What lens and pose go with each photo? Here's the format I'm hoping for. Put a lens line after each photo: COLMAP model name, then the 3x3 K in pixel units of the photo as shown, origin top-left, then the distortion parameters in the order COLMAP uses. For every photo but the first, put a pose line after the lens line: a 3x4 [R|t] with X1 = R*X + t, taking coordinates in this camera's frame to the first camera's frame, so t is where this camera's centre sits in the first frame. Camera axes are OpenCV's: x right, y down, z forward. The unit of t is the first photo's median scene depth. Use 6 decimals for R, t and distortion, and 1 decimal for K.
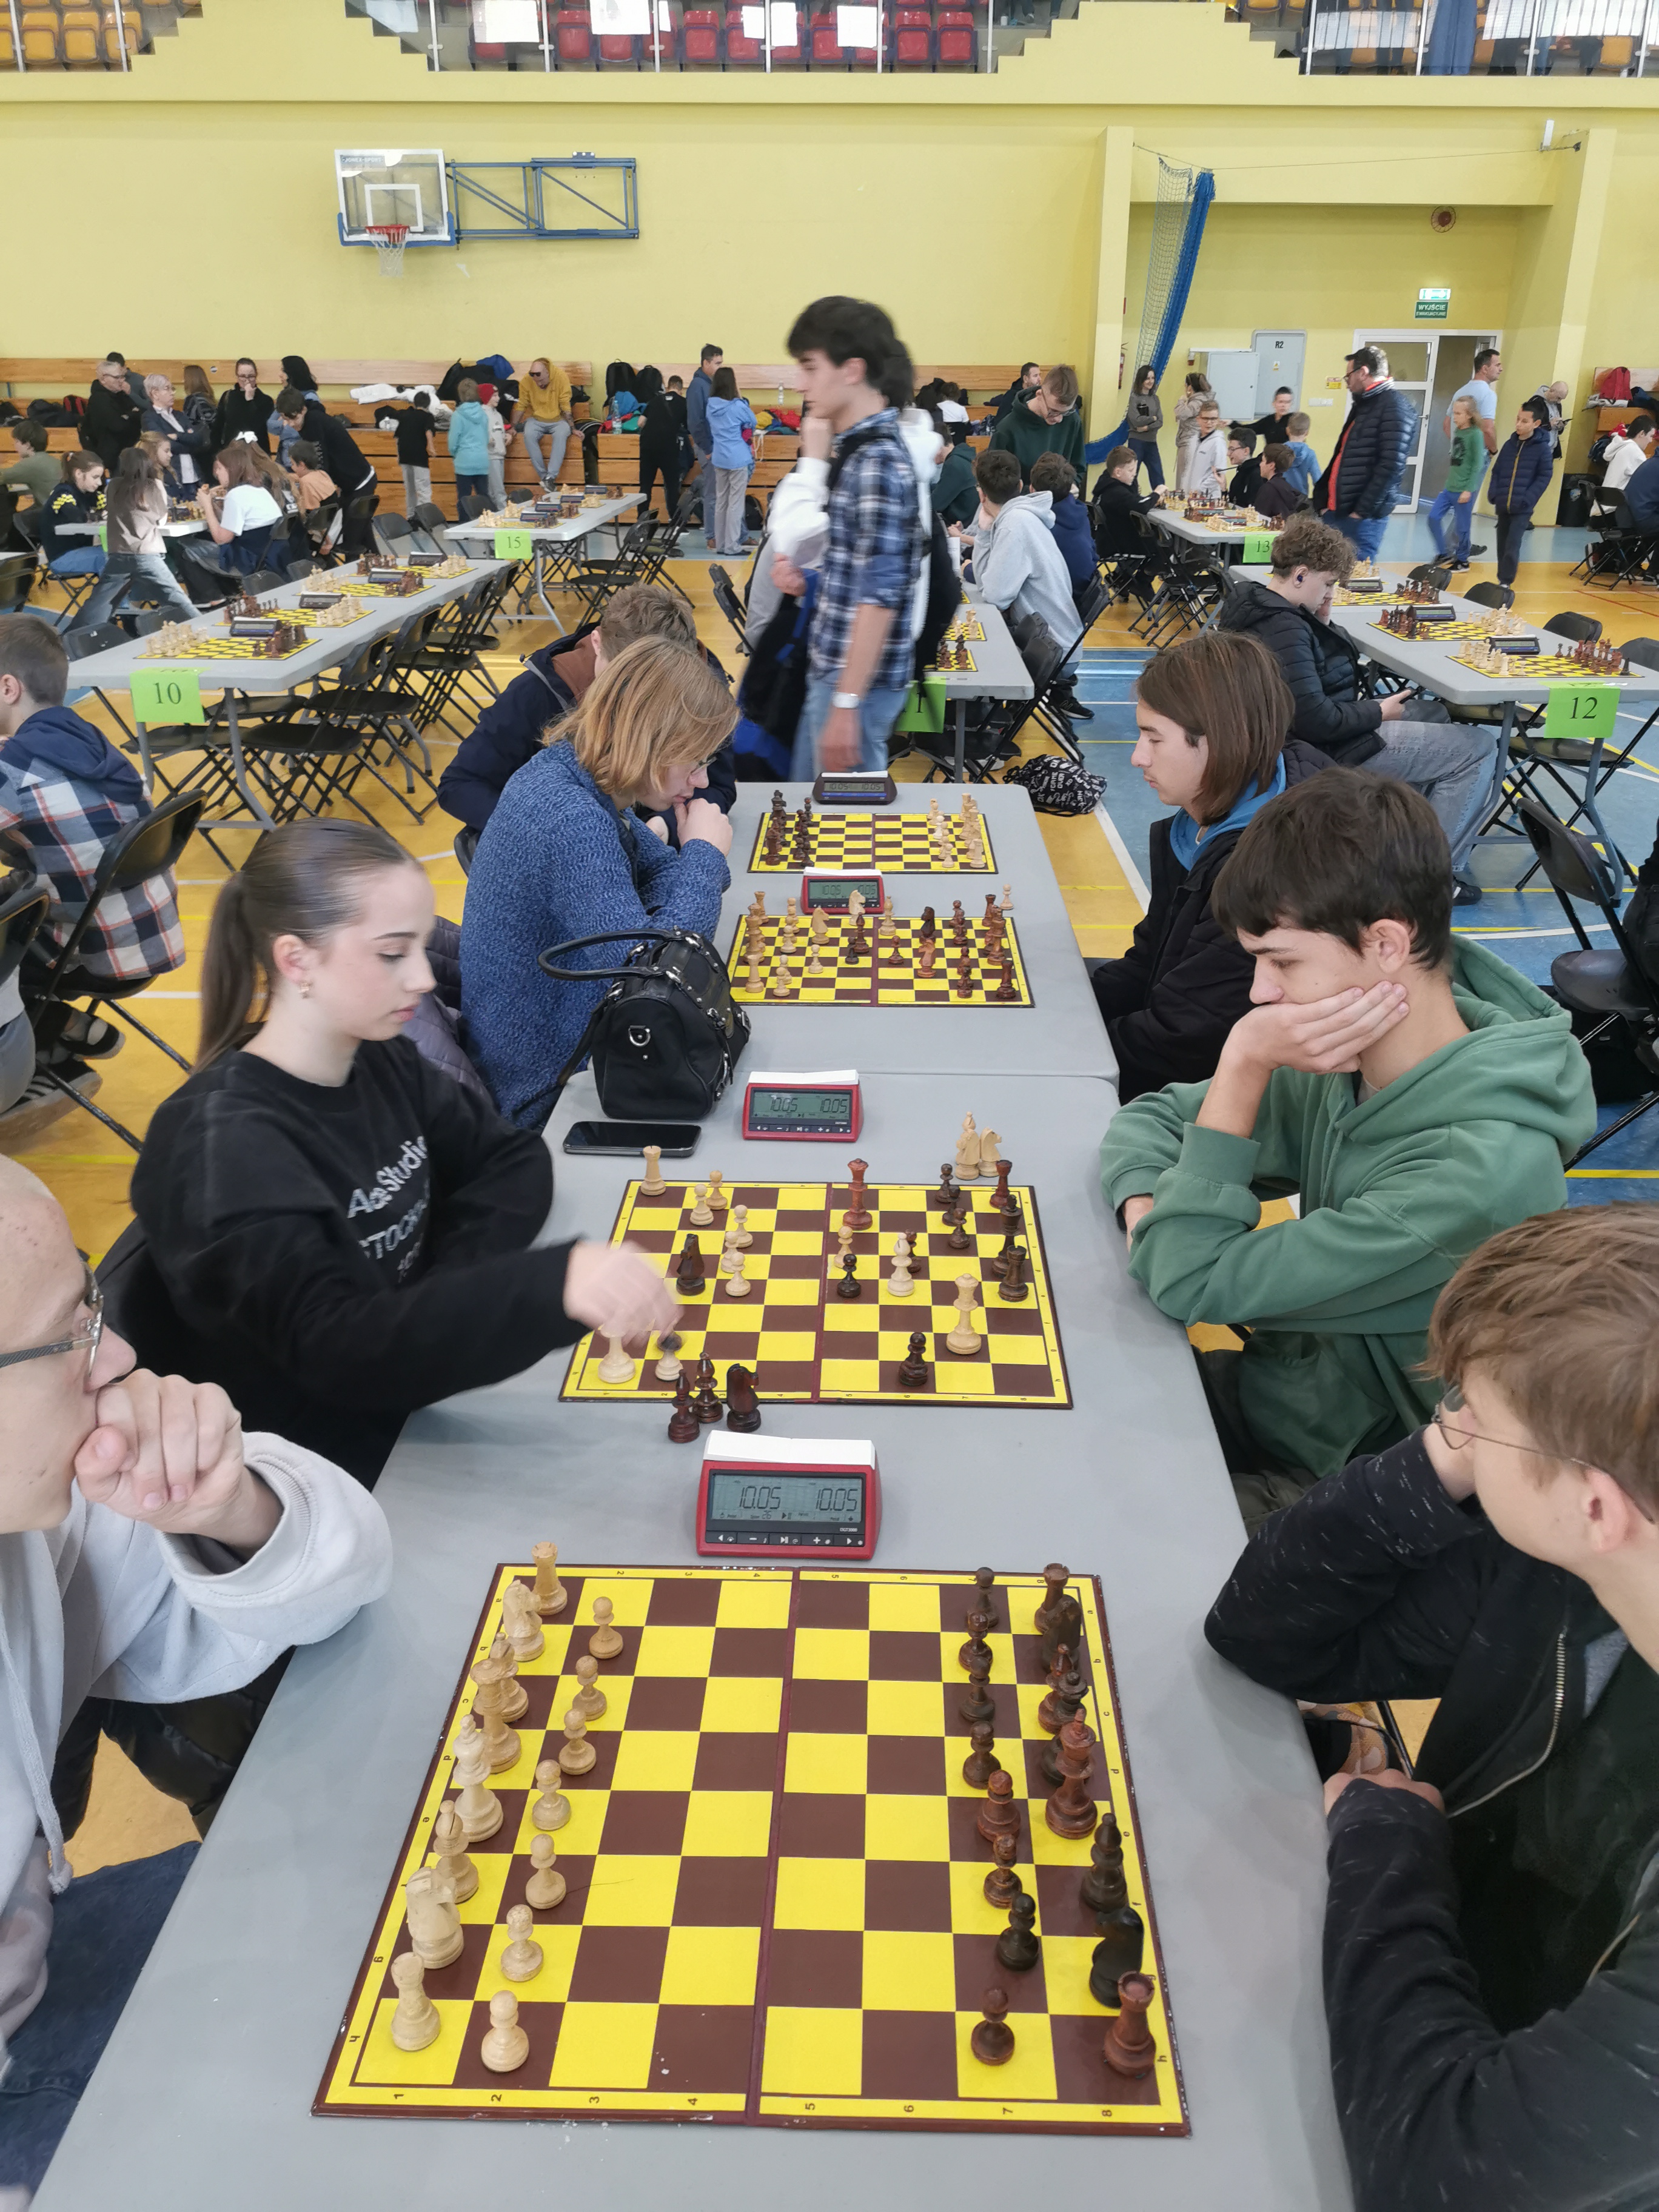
lens RADIAL K [[1713.6, 0, 855.6], [0, 1713.6, 1107.5], [0, 0, 1]] dist [0.044590, -0.057320]
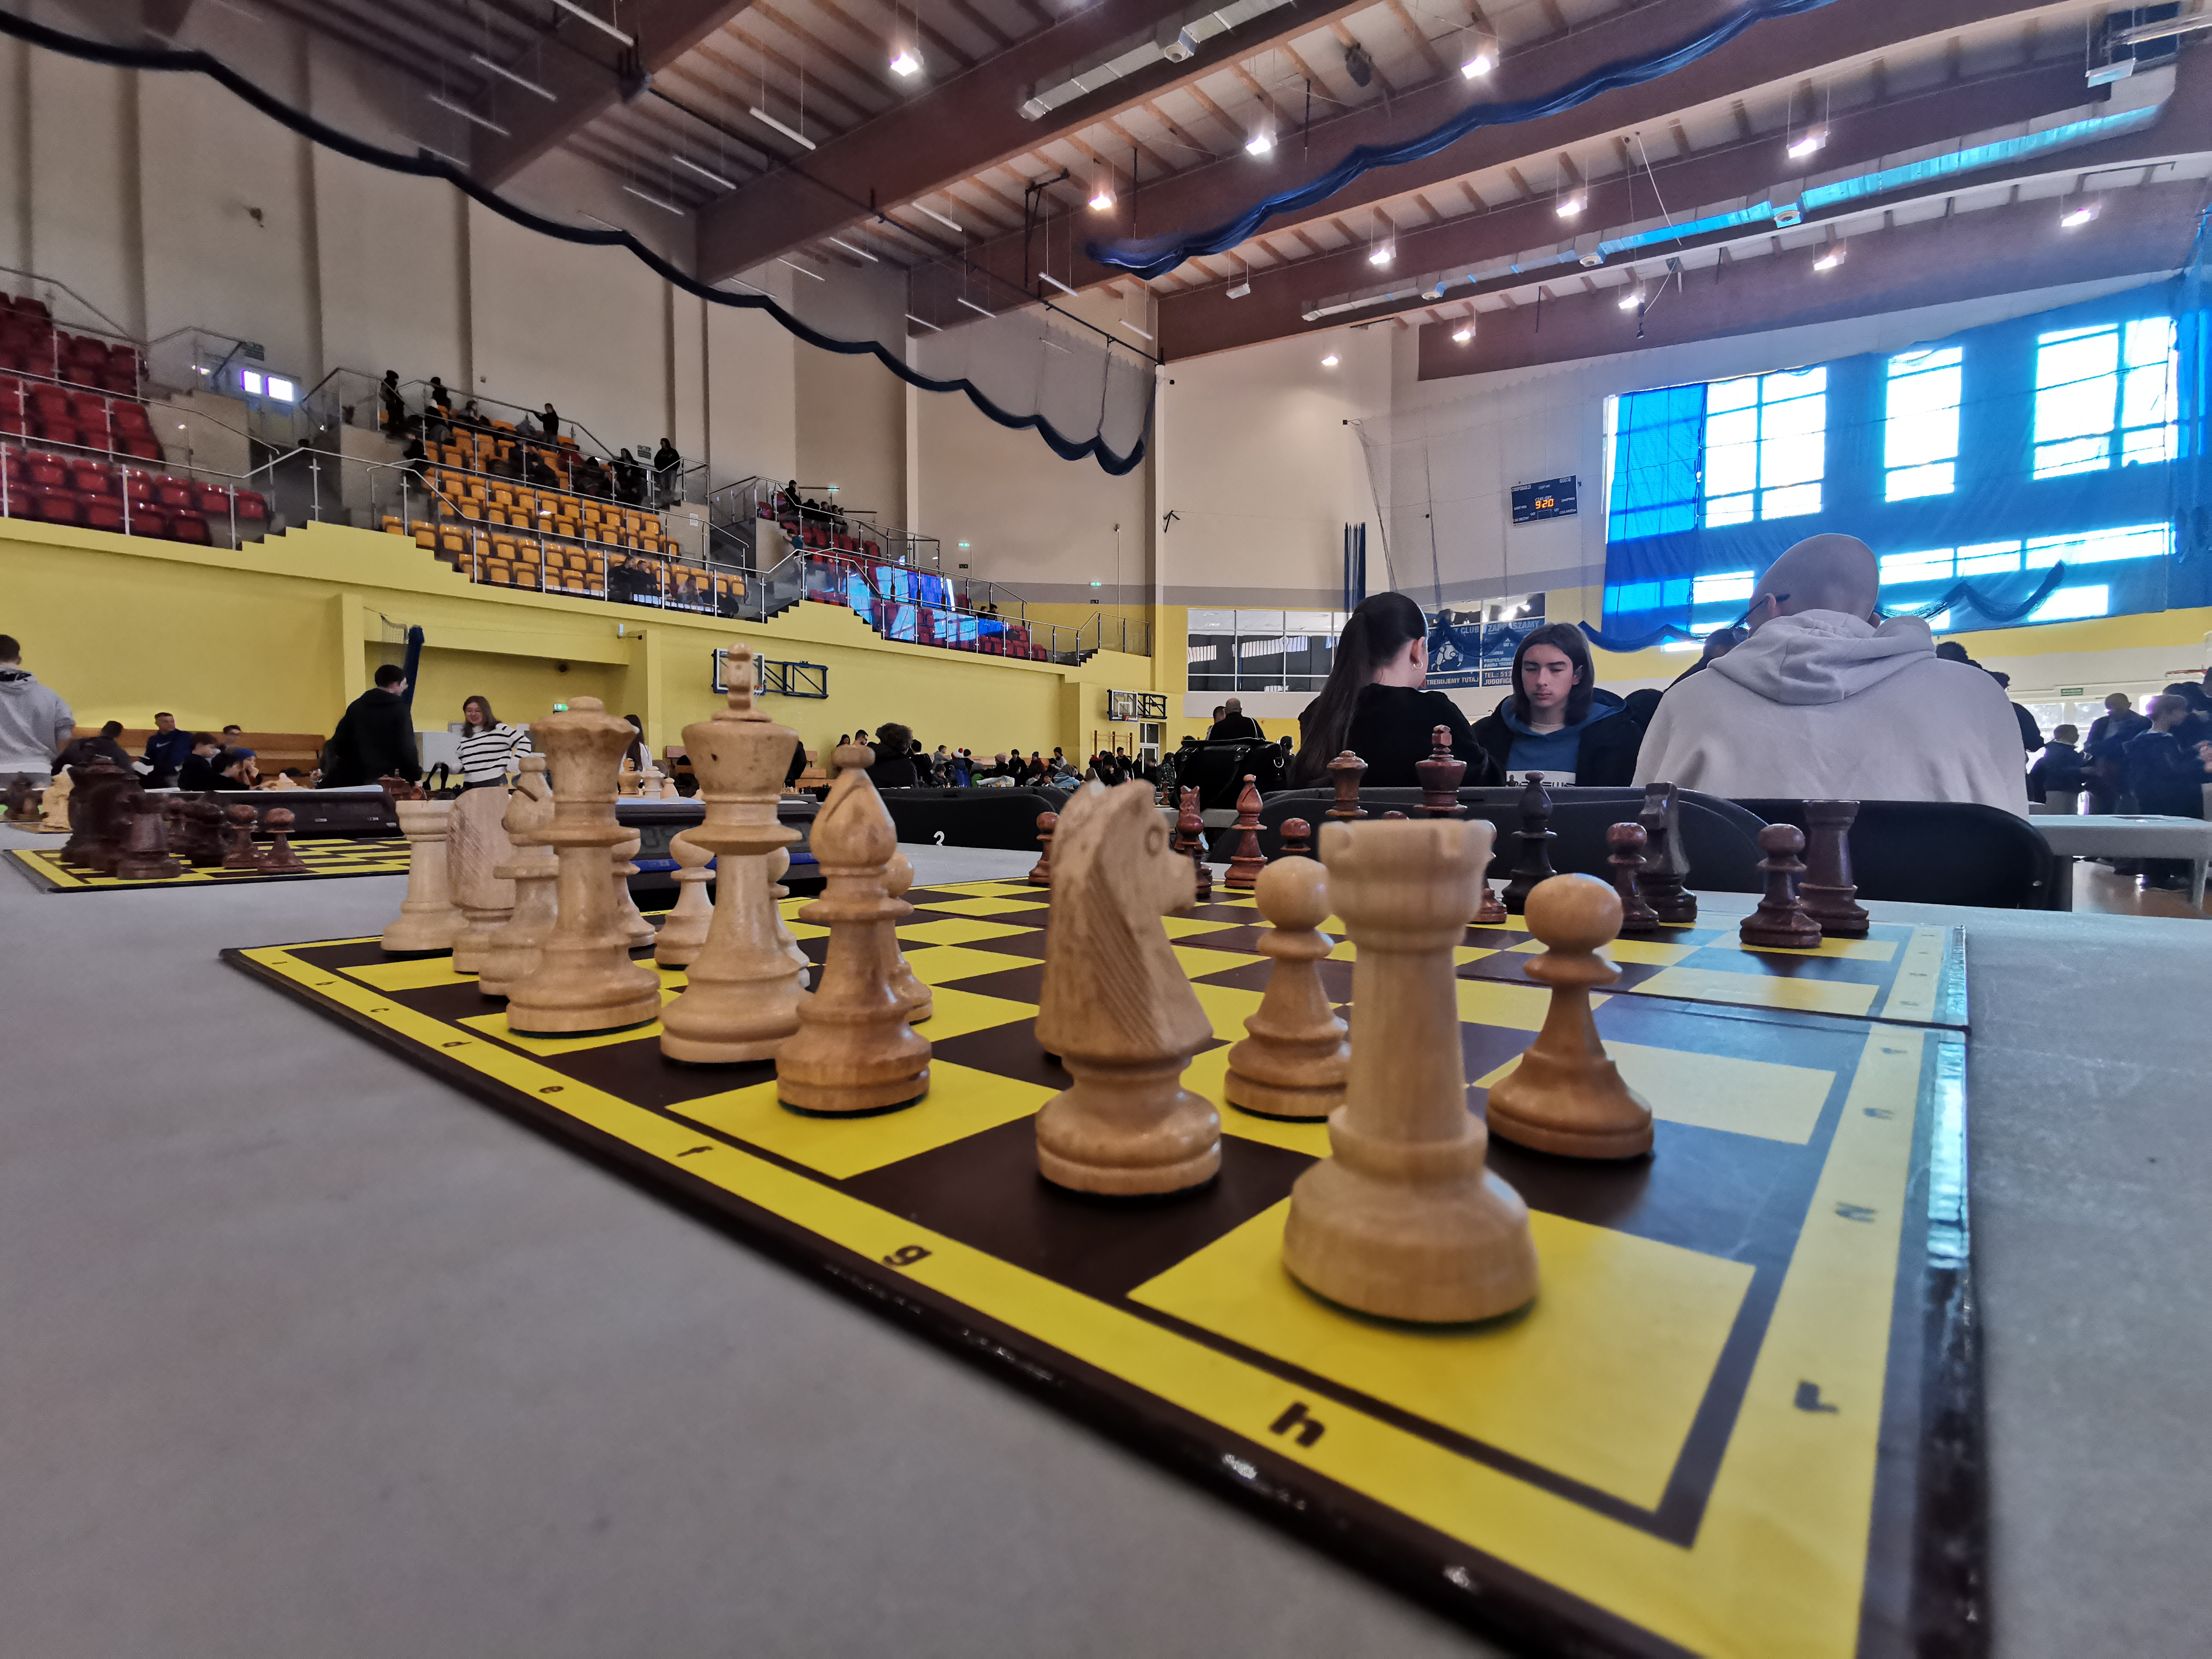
lens RADIAL K [[1013.2, 0, 1100.2], [0, 1013.2, 828.9], [0, 0, 1]] dist [-0.004485, 0.007751]
pose [[0.627846, -0.041669, 0.777221, -1.931672], [0.312189, 0.928203, -0.202426, 0.314503], [-0.712984, 0.369732, 0.595778, 0.743194]]
